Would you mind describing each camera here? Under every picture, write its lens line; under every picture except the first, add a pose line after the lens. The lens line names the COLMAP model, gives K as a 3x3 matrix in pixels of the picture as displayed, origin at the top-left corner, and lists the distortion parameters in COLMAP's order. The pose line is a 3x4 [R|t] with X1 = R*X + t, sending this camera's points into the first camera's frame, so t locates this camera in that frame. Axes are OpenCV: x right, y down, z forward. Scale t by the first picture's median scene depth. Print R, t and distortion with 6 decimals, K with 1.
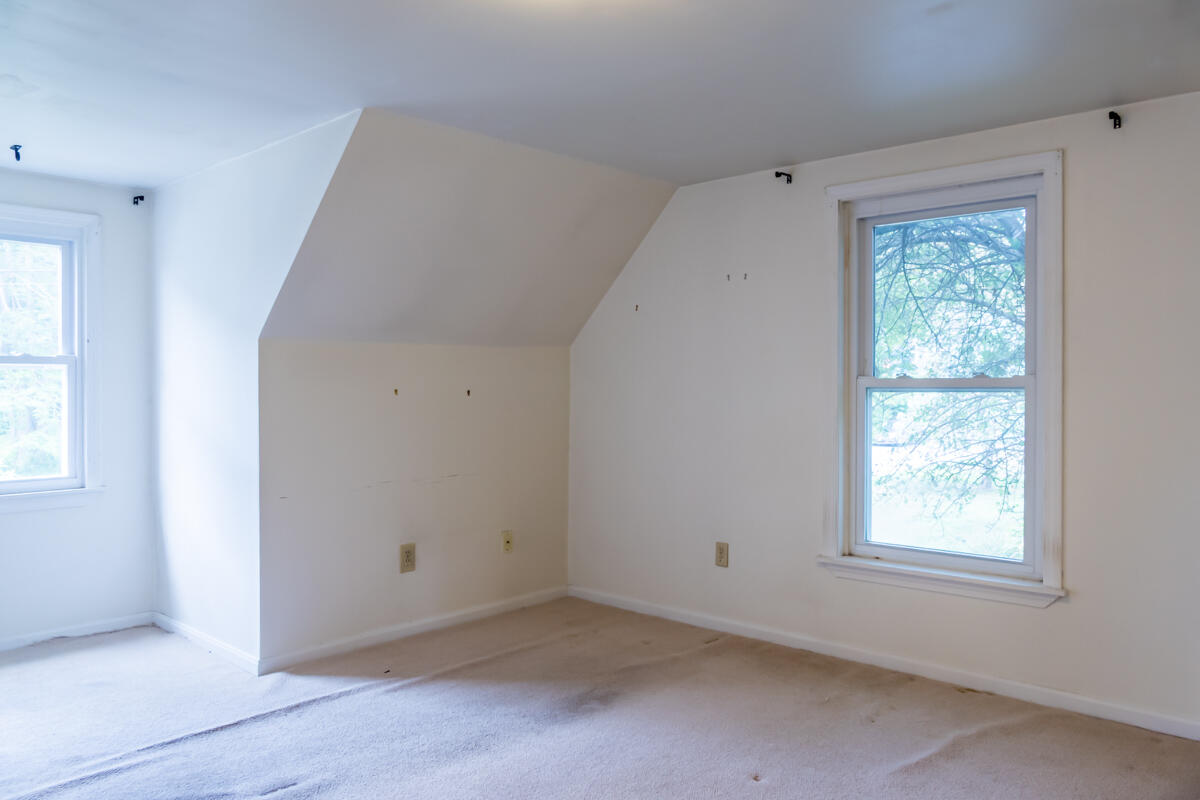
lens RADIAL K [[865.9, 0, 600.6], [0, 865.9, 400.2], [0, 0, 1]] dist [-0.022740, 0.005249]
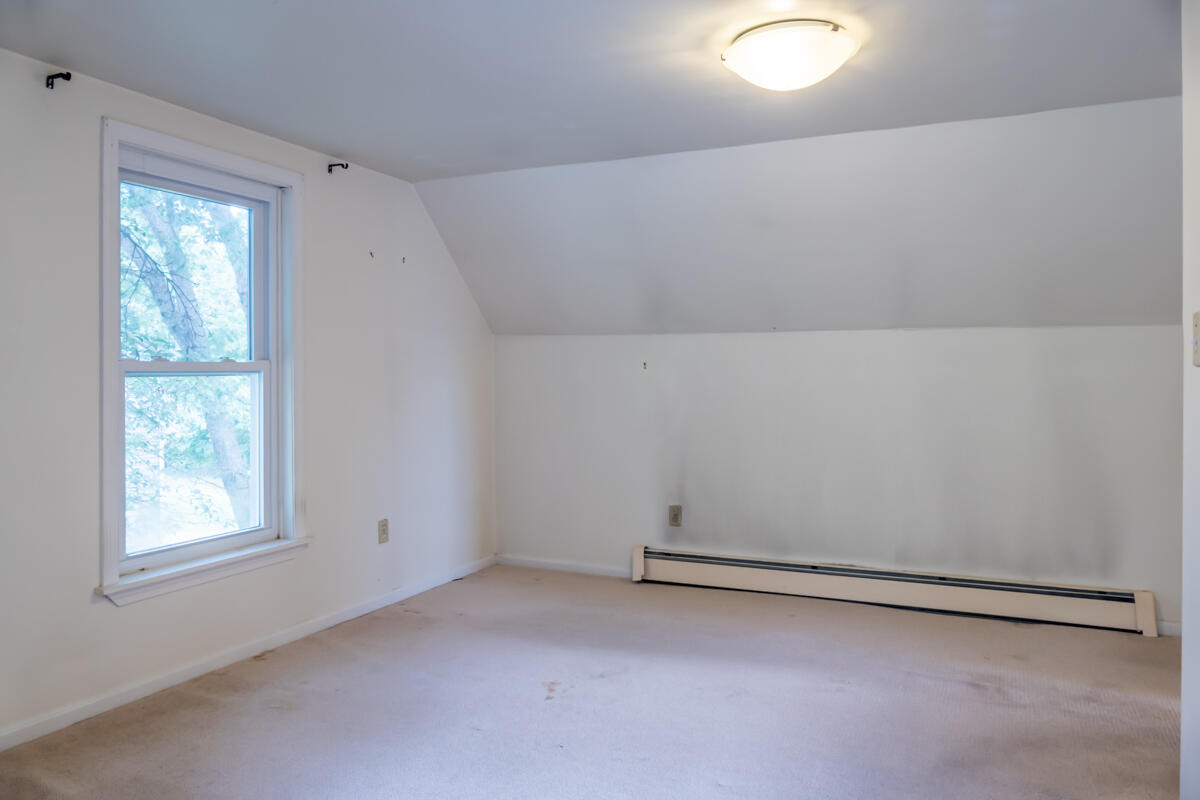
lens RADIAL K [[865.9, 0, 600.6], [0, 865.9, 391.6], [0, 0, 1]] dist [-0.022740, 0.005249]
pose [[-0.311893, -0.022485, 0.949851, -0.688201], [0.016737, 0.999435, 0.029155, -0.013225], [-0.949970, 0.024990, -0.311340, 0.899484]]
